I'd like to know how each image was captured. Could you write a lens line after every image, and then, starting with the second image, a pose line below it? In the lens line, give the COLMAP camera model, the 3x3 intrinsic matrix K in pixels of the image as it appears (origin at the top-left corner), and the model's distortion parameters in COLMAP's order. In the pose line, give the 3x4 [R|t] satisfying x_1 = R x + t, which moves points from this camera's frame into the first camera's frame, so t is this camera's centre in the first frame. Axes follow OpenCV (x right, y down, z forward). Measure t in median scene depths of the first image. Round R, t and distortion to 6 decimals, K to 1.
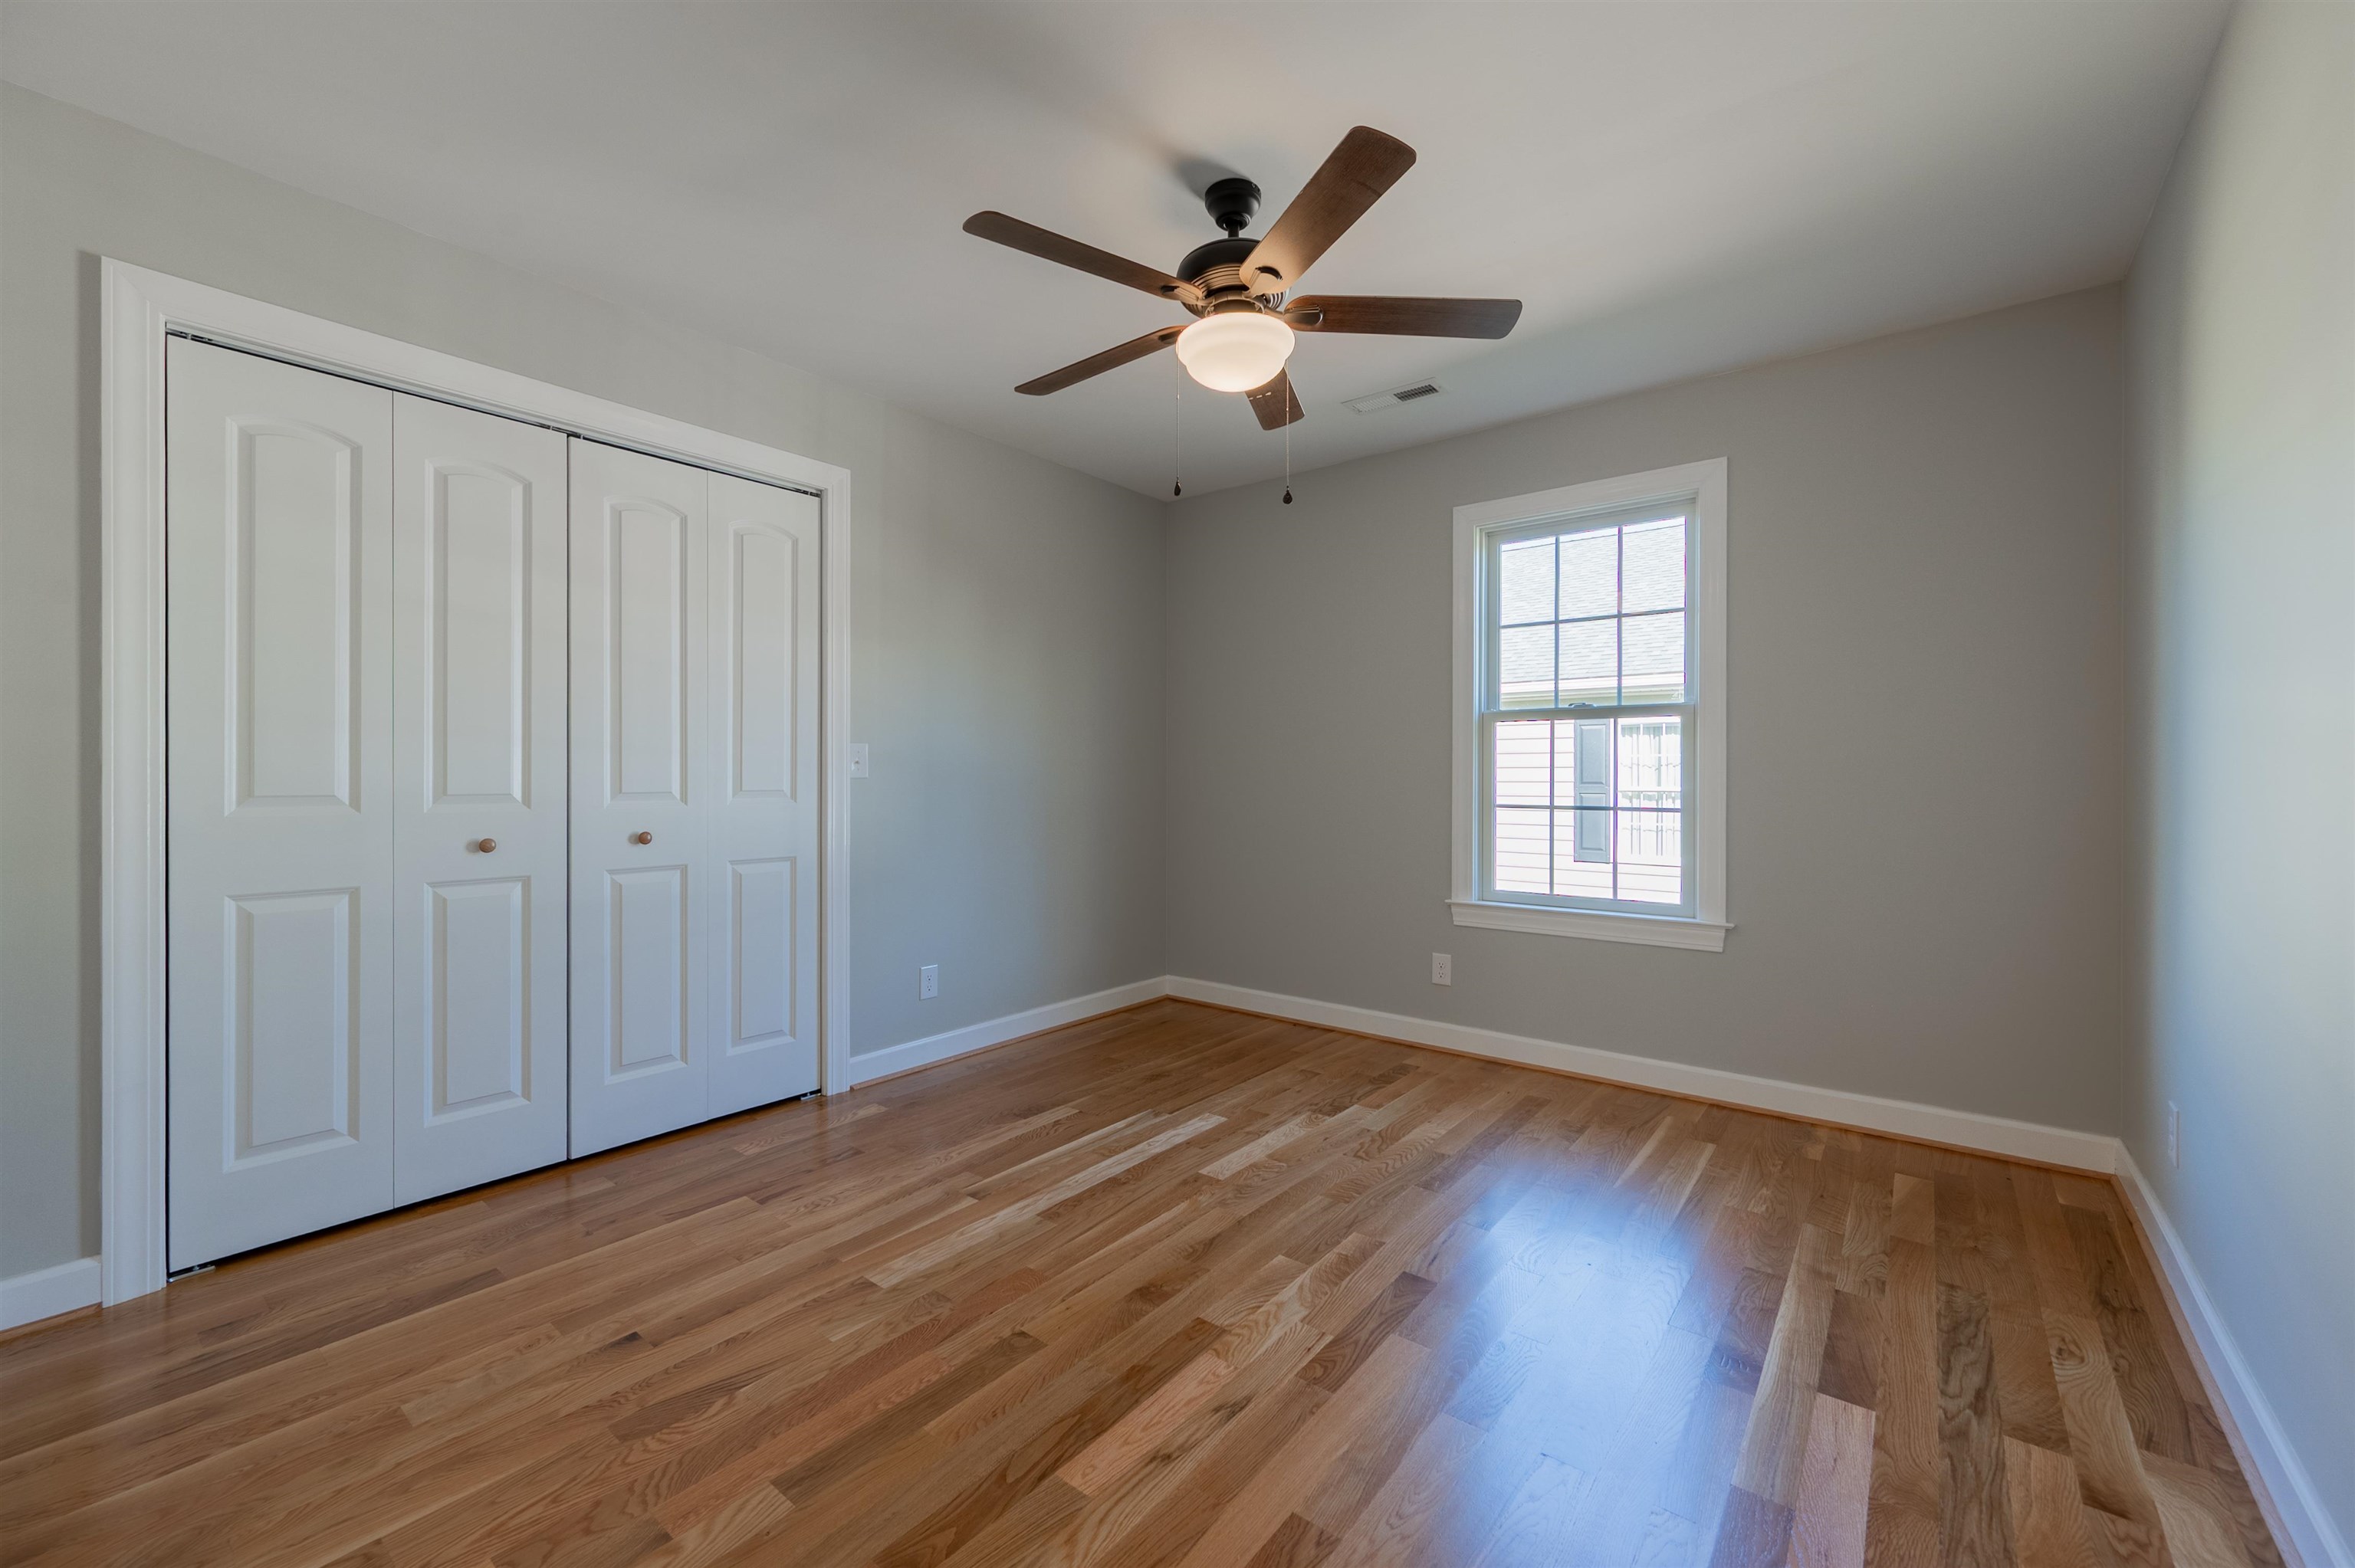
lens RADIAL K [[940.3, 0, 1166.0], [0, 940.3, 782.2], [0, 0, 1]] dist [0.001661, 0.000068]
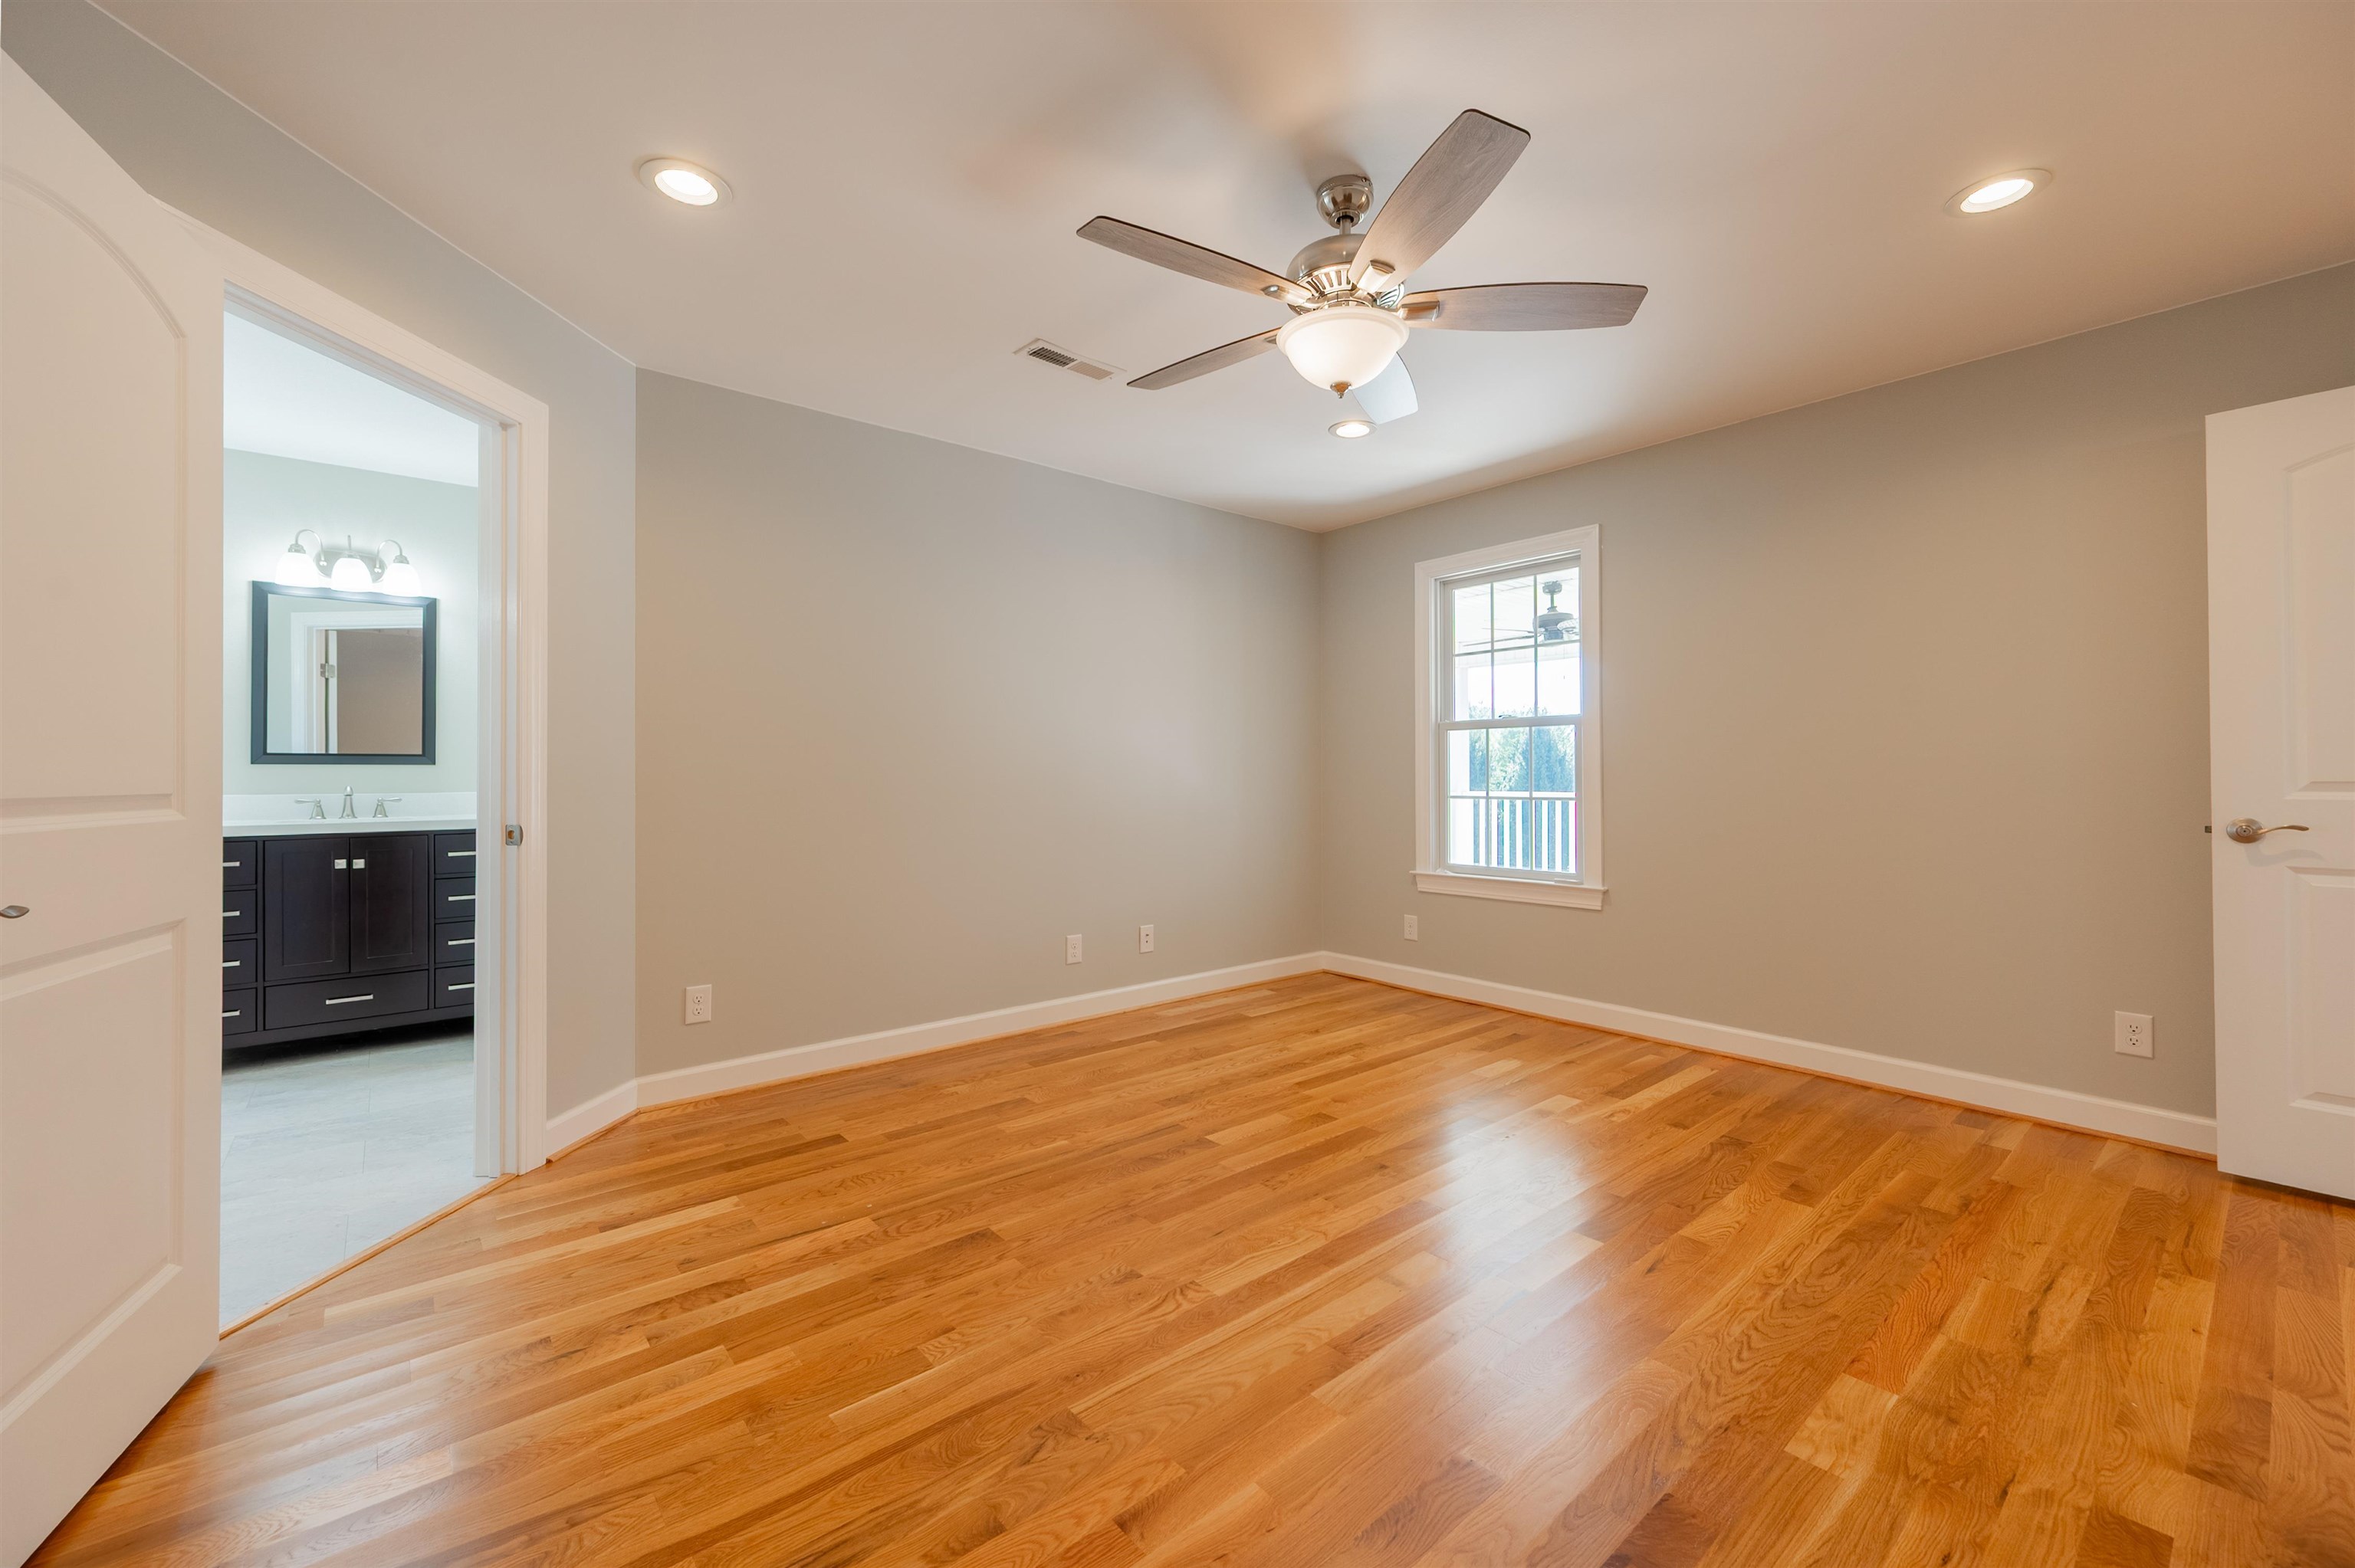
lens RADIAL K [[940.3, 0, 1187.4], [0, 940.3, 768.0], [0, 0, 1]] dist [0.001661, 0.000068]
pose [[0.982717, -0.008544, -0.184917, 0.279532], [0.005938, 0.999875, -0.014643, 0.002758], [0.185019, 0.013292, 0.982645, -0.359129]]
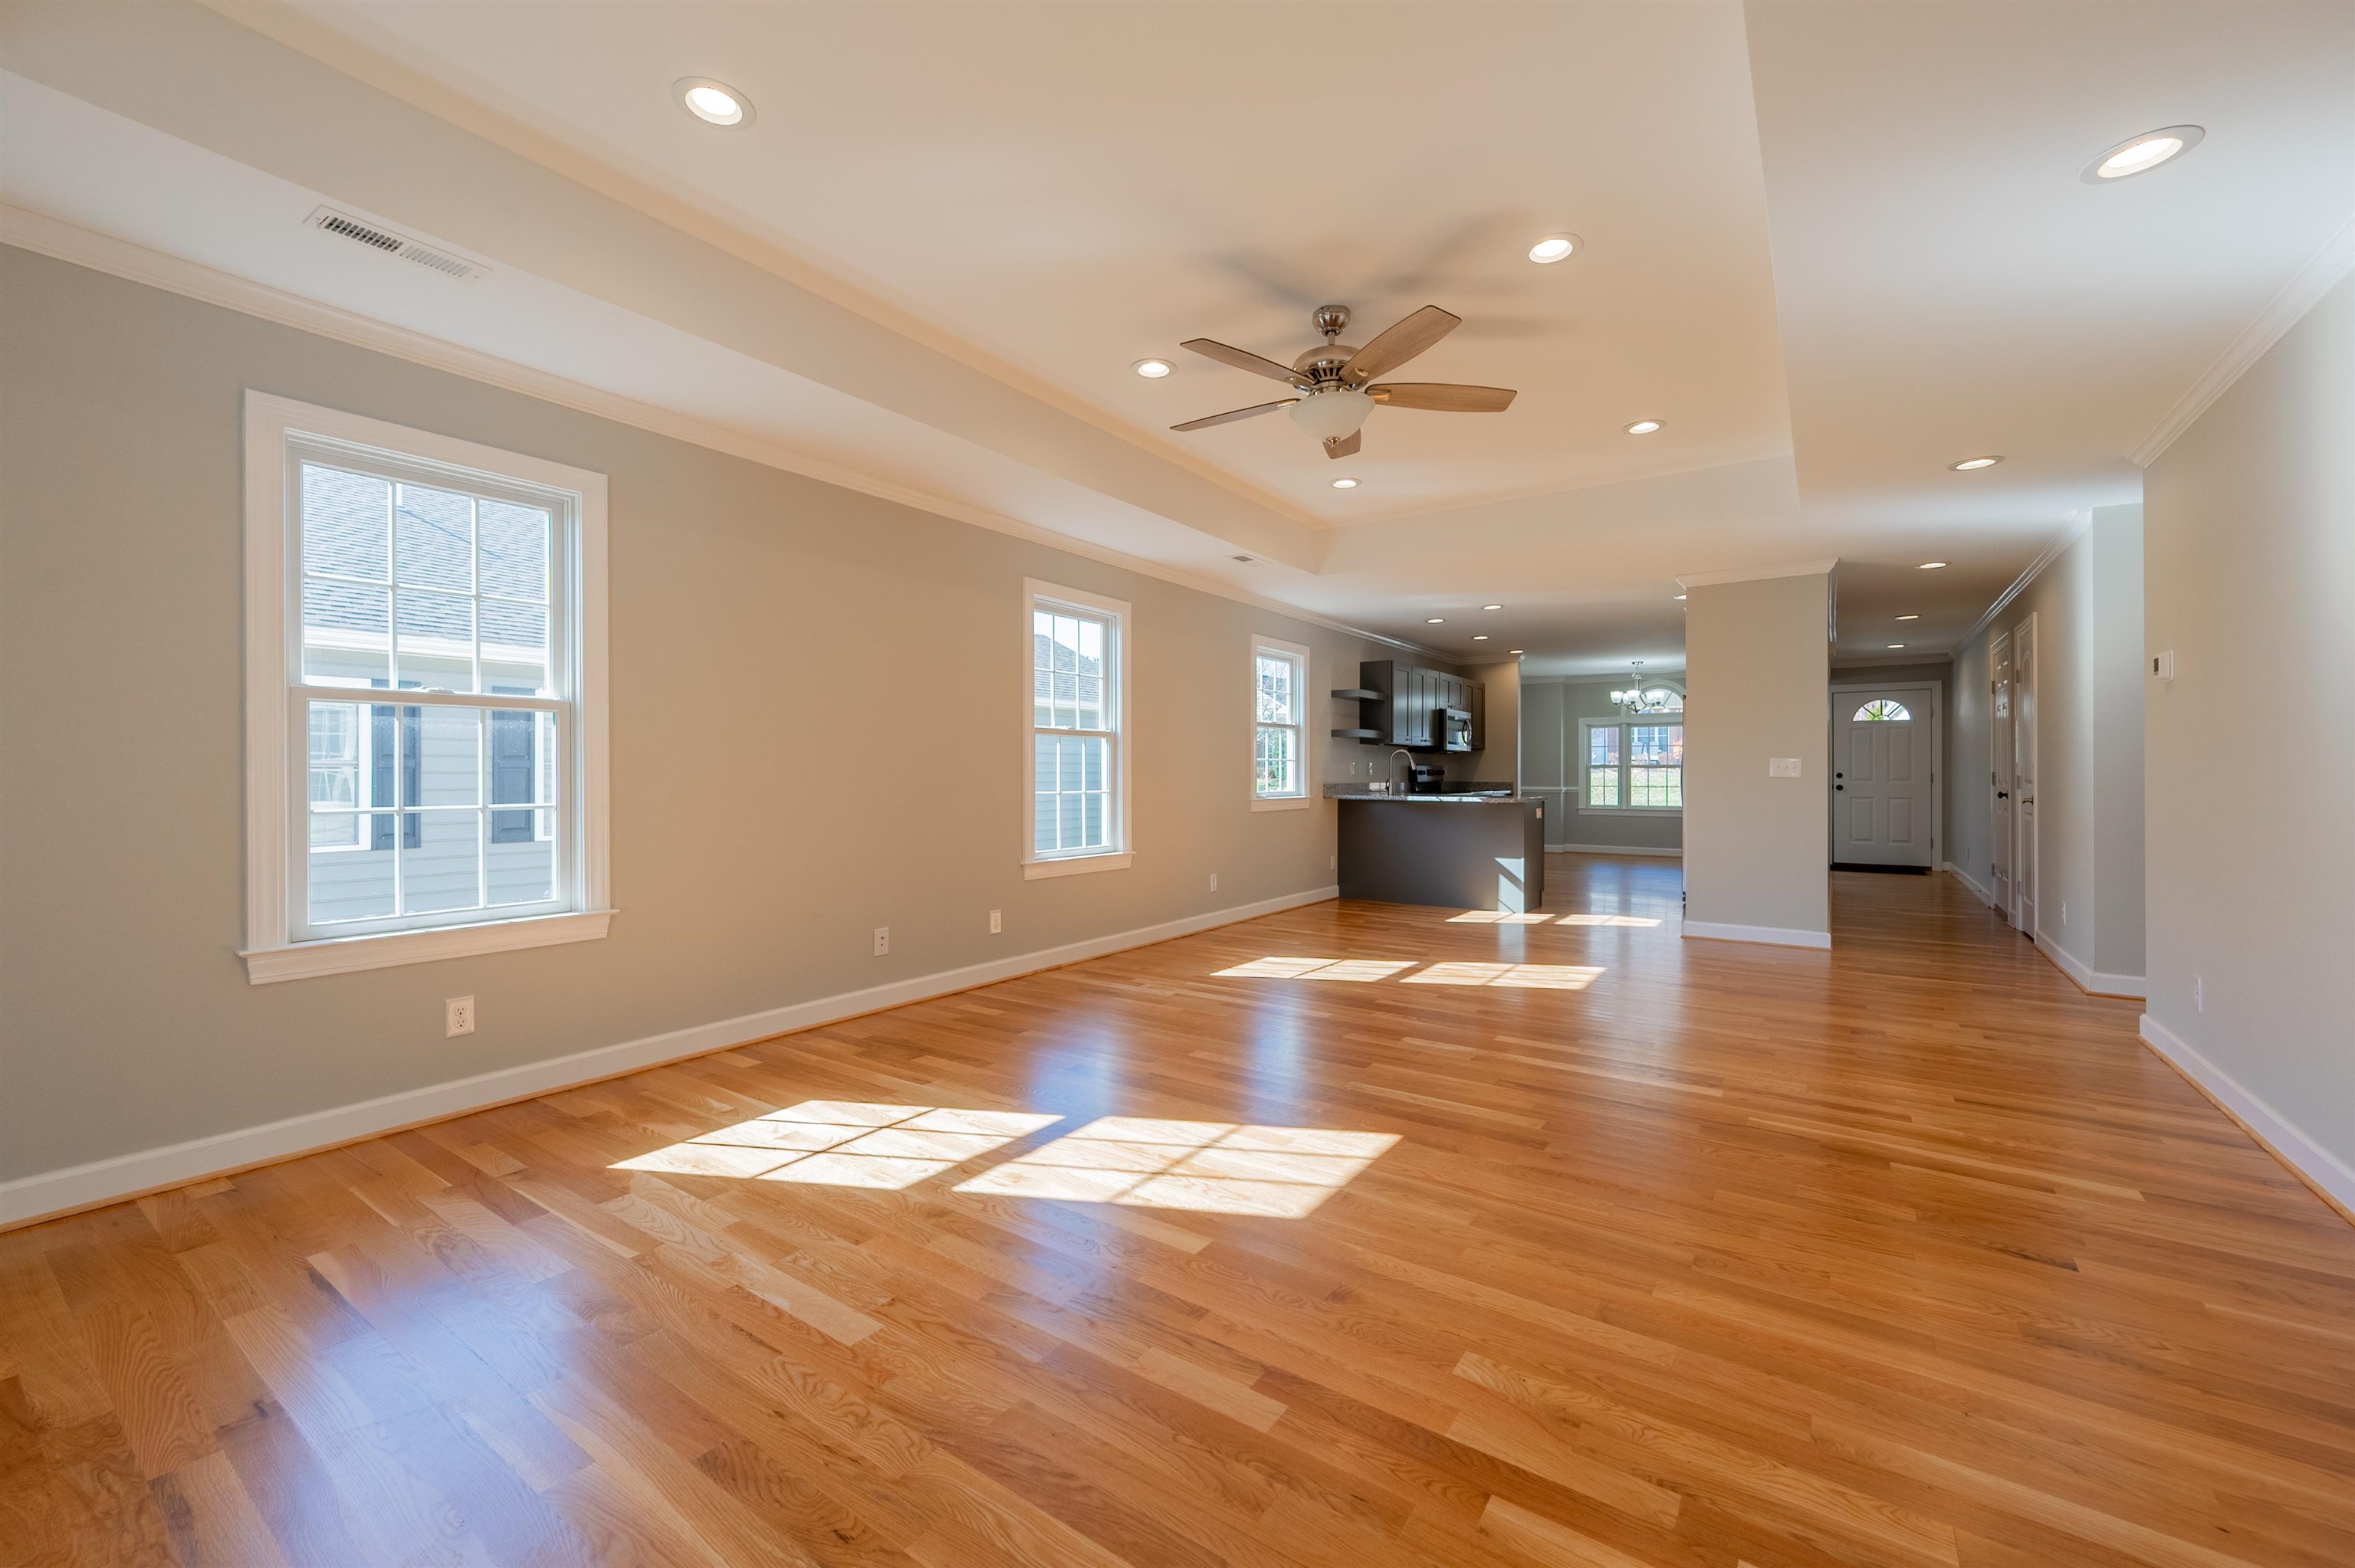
lens RADIAL K [[940.3, 0, 1182.8], [0, 940.3, 783.6], [0, 0, 1]] dist [0.001661, 0.000068]
pose [[-0.077604, -0.012296, 0.996908, -0.529672], [0.004560, 0.999909, 0.012688, -0.005676], [-0.996974, 0.005531, -0.077540, 0.427591]]
